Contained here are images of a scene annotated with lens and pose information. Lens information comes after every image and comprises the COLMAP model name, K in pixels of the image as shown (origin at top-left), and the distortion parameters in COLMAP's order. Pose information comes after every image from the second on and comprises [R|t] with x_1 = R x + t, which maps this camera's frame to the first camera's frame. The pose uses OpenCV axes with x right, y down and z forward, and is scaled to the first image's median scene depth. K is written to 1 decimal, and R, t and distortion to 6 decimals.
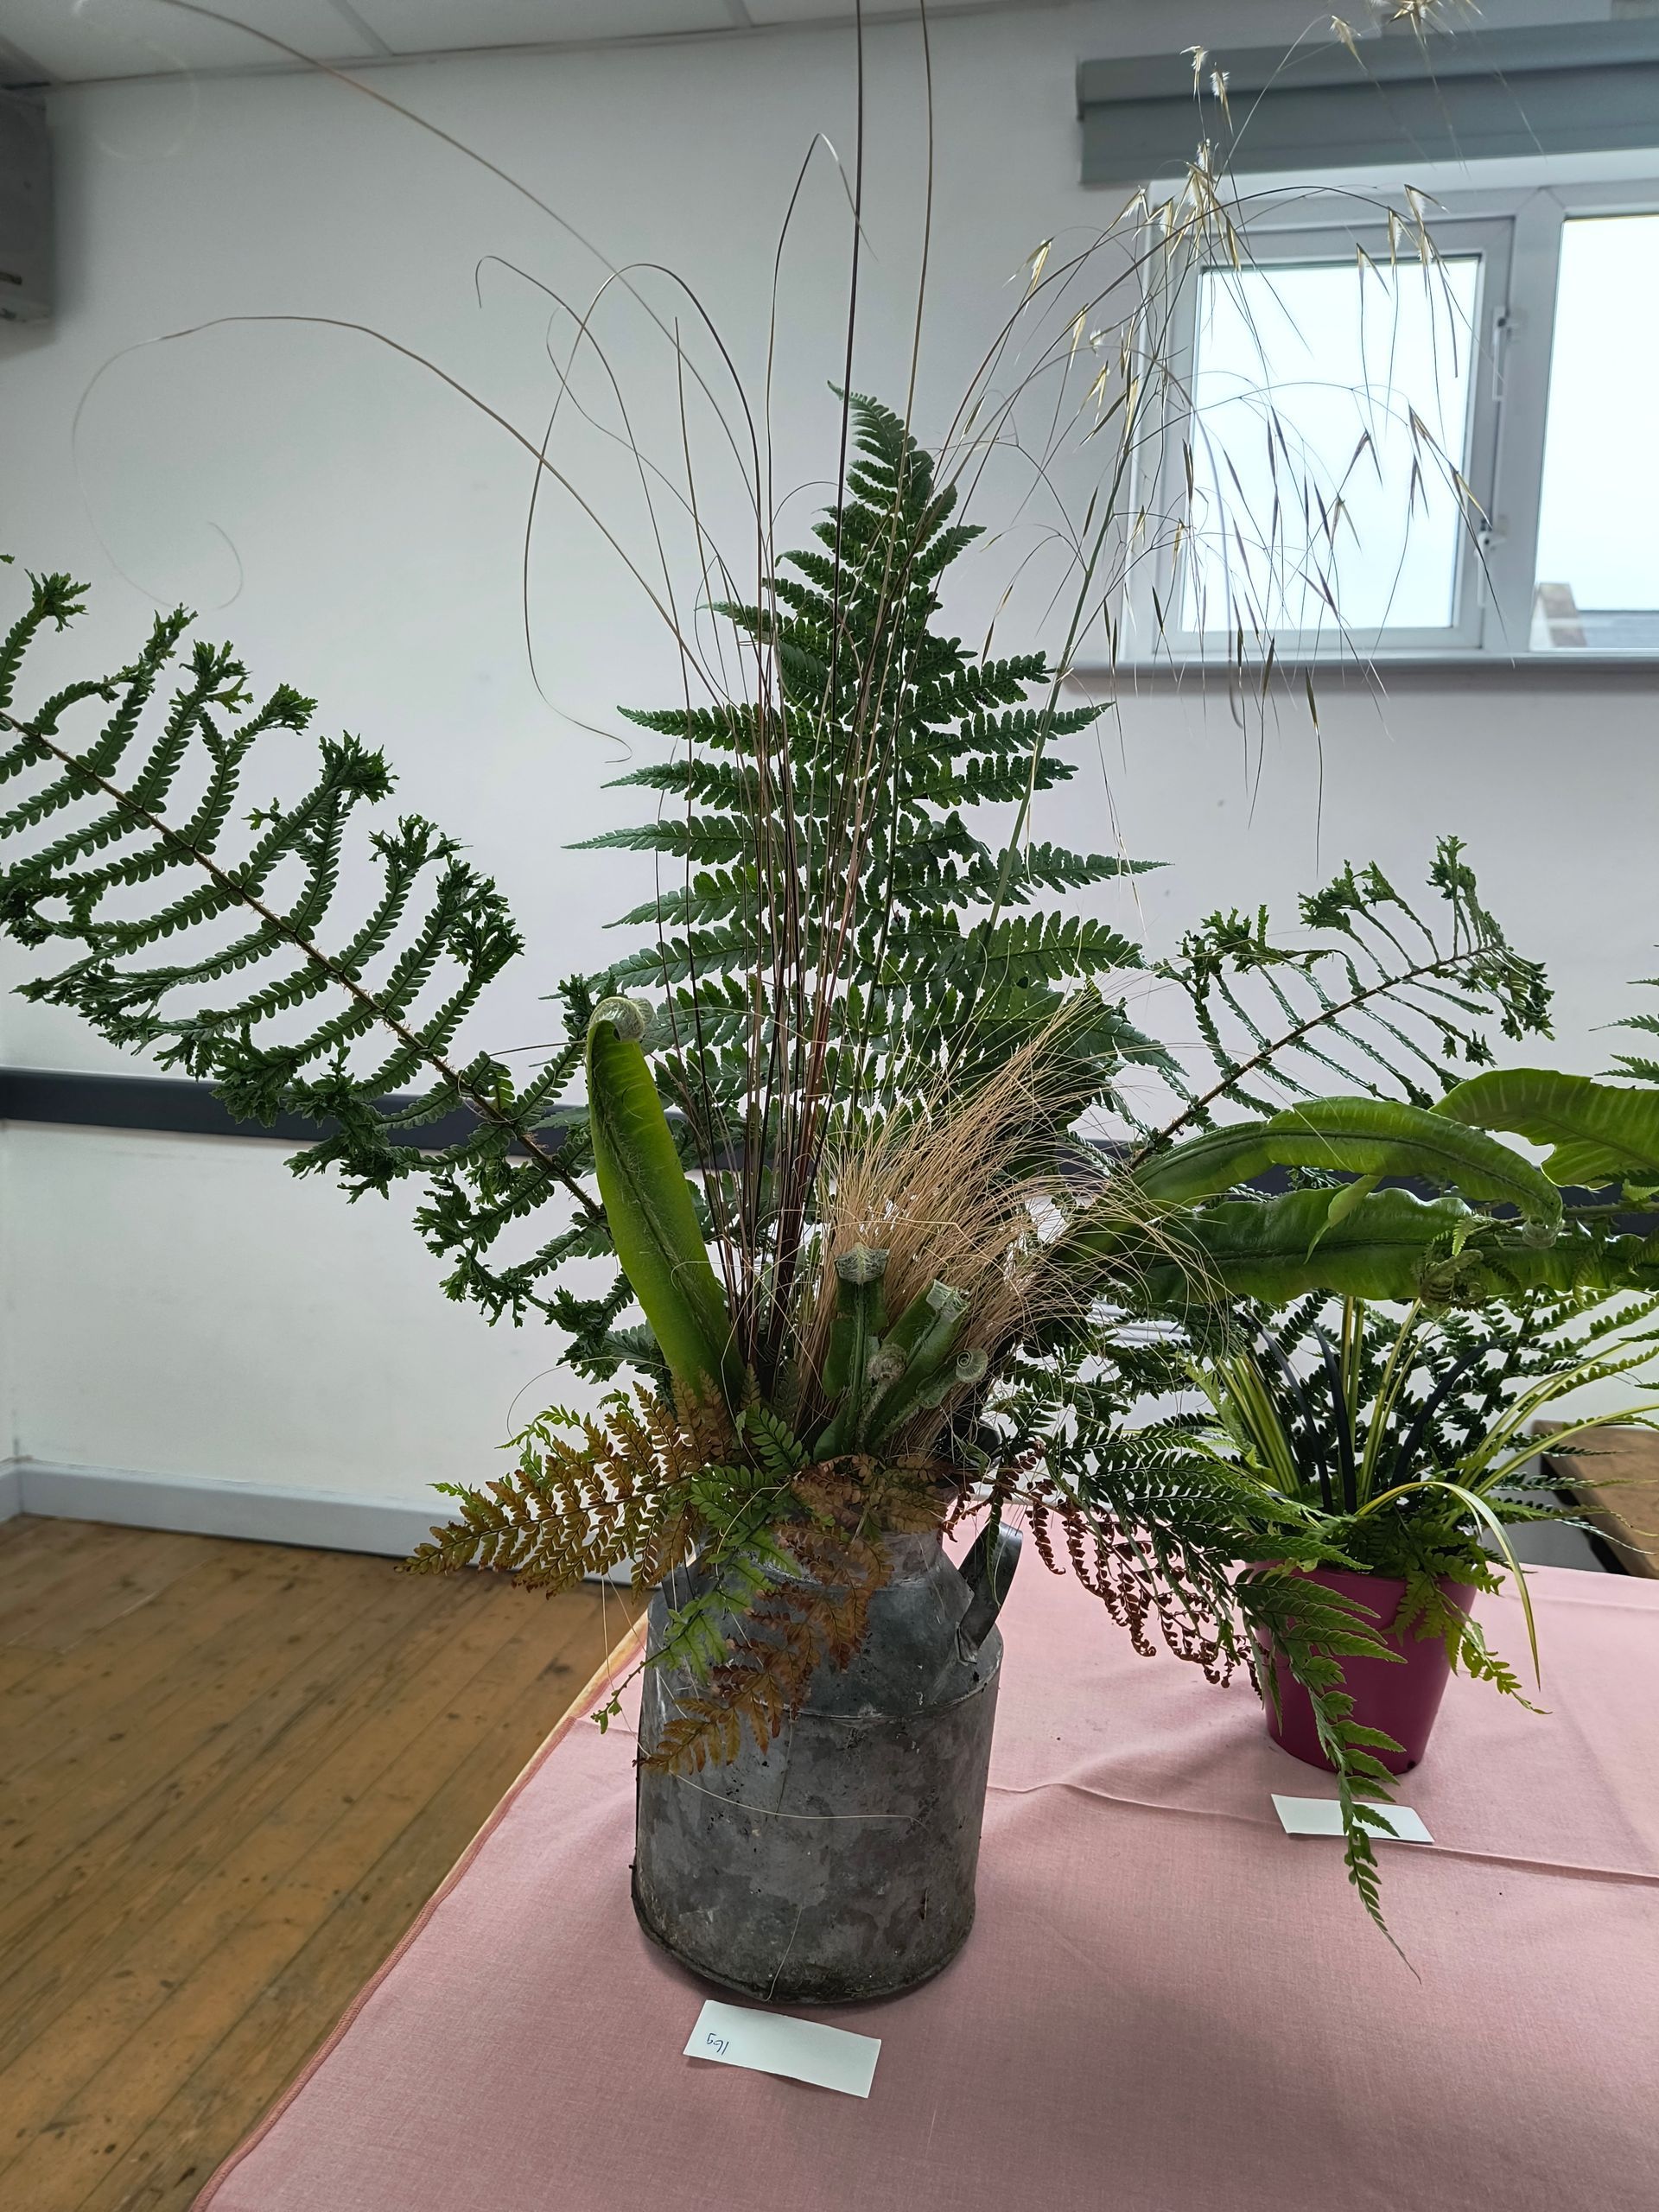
lens RADIAL K [[1669.1, 0, 824.3], [0, 1669.1, 1104.8], [0, 0, 1]] dist [0.013843, 0.005116]
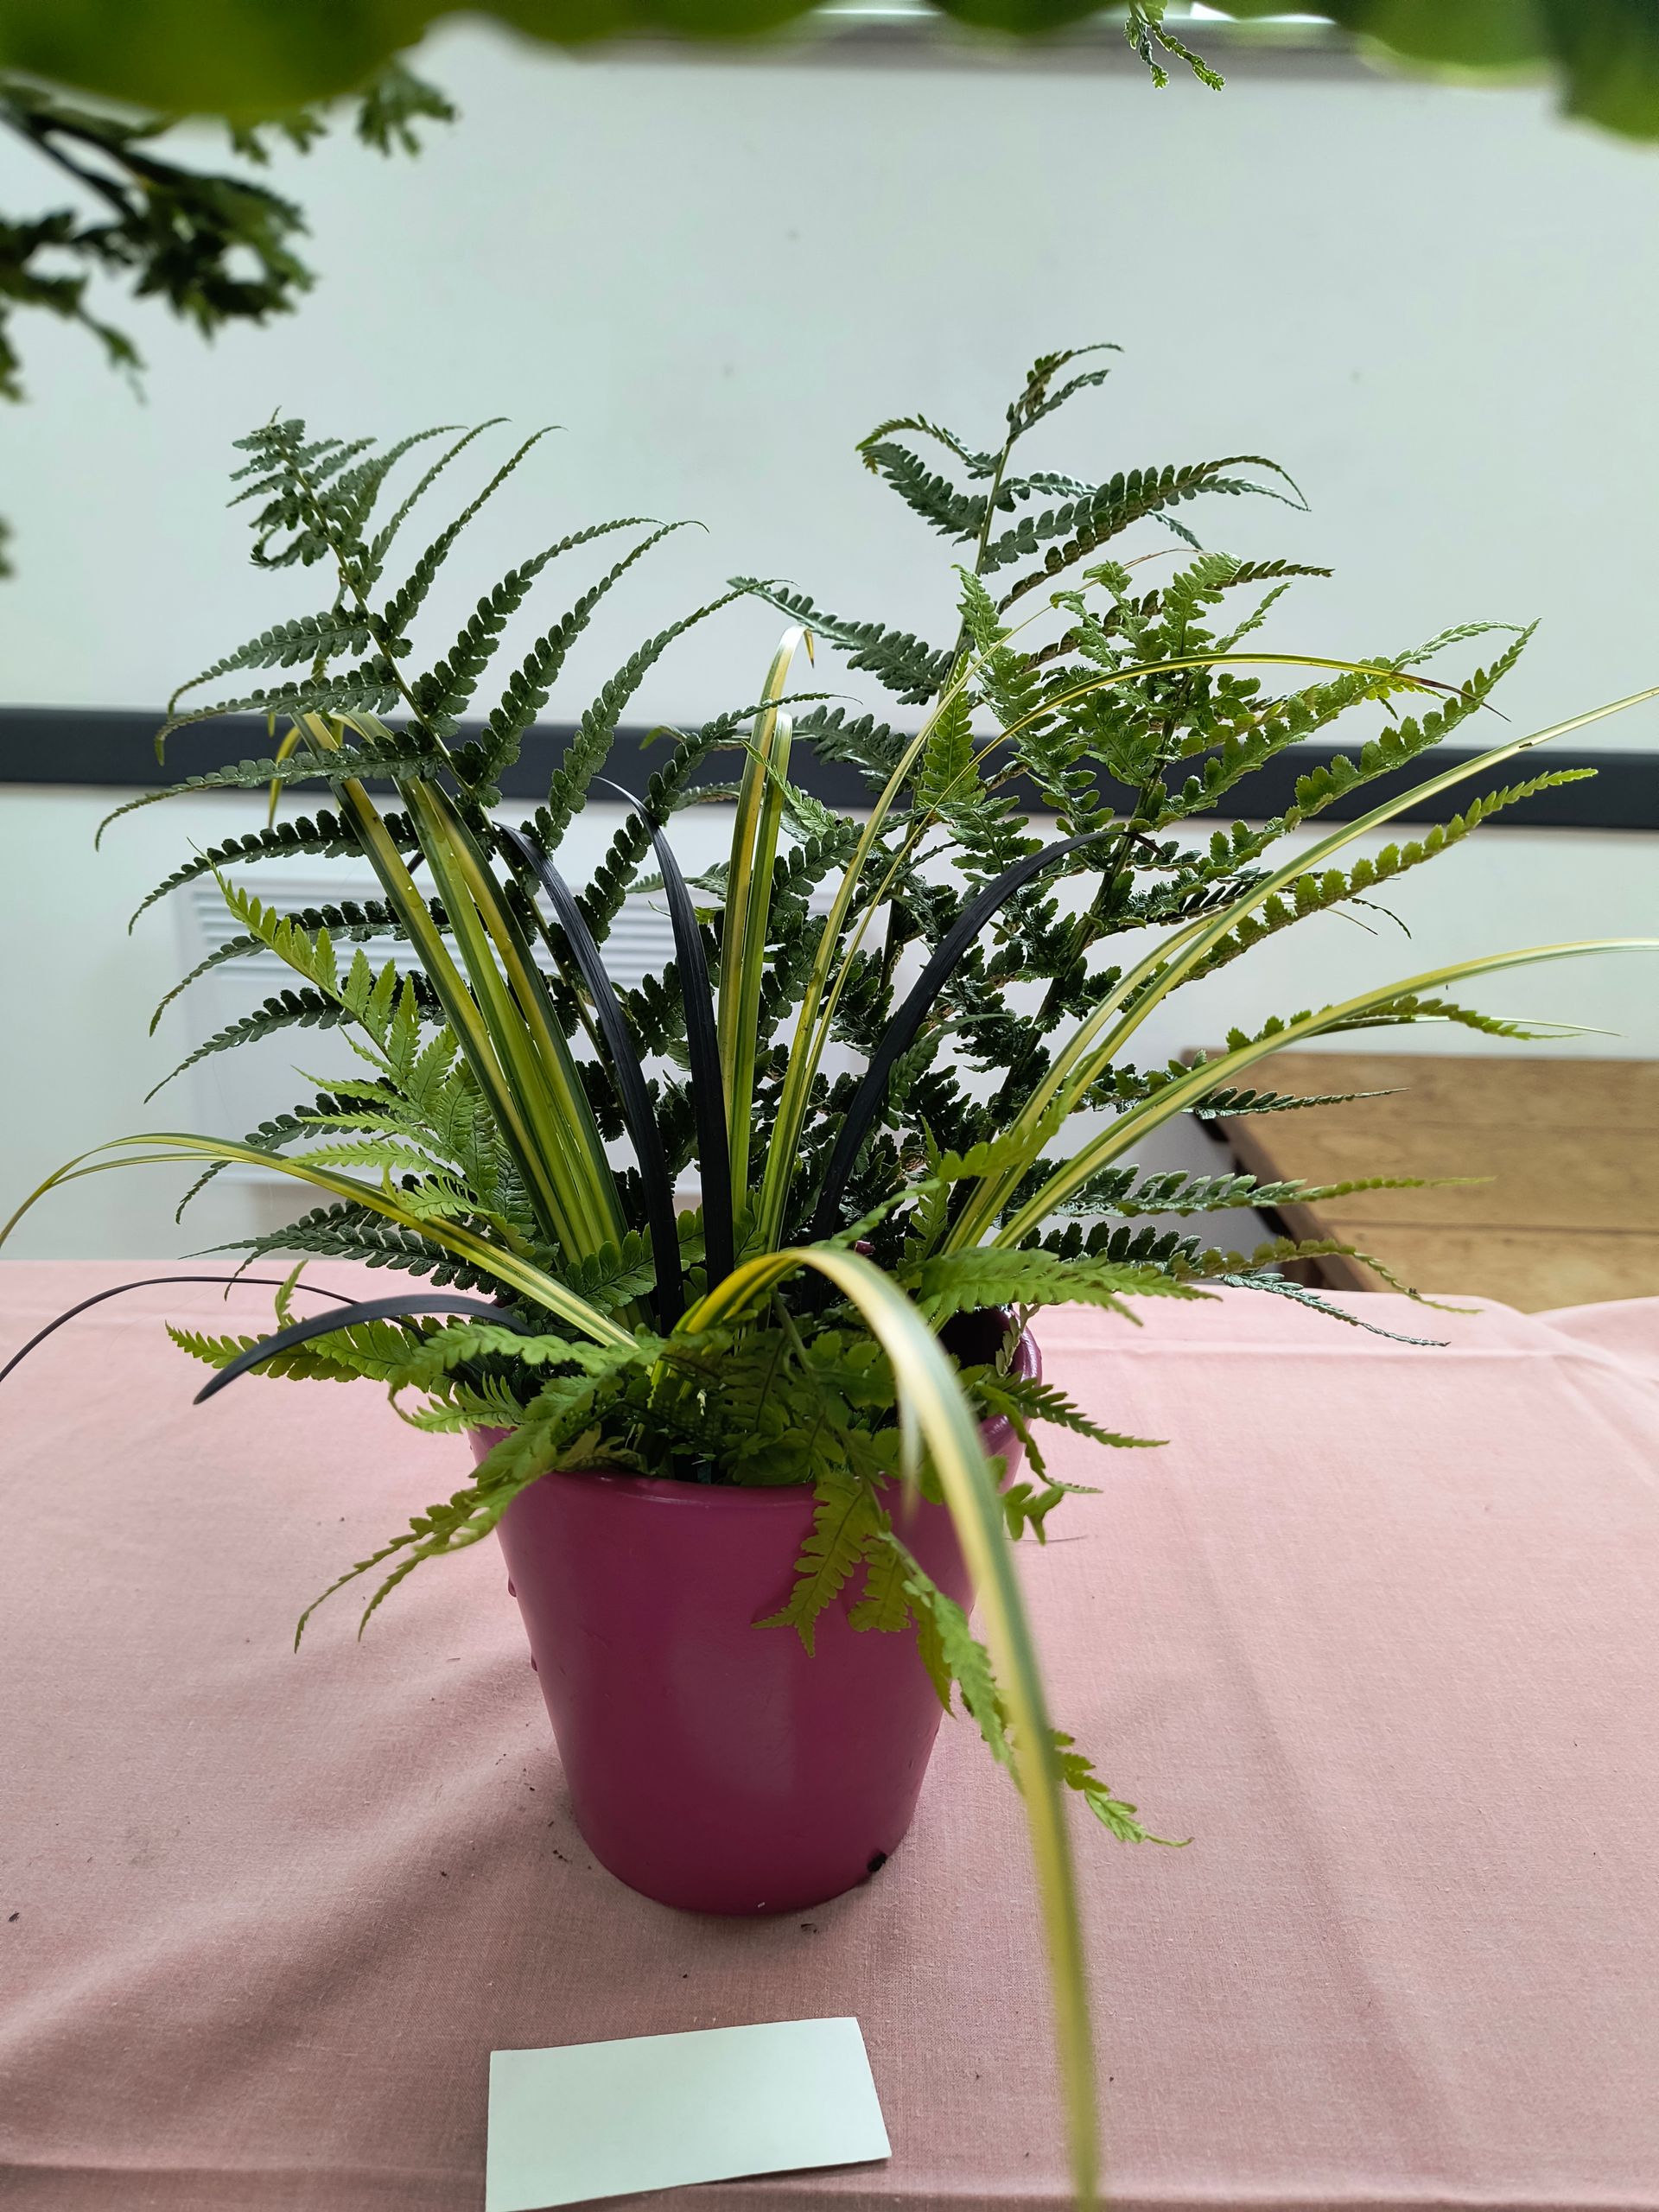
lens RADIAL K [[1669.1, 0, 829.2], [0, 1669.1, 1108.0], [0, 0, 1]] dist [0.013843, 0.005116]
pose [[0.981325, -0.074164, 0.177484, 0.270647], [0.036307, 0.977514, 0.207722, 0.118671], [-0.188899, -0.197398, 0.961952, 0.619160]]
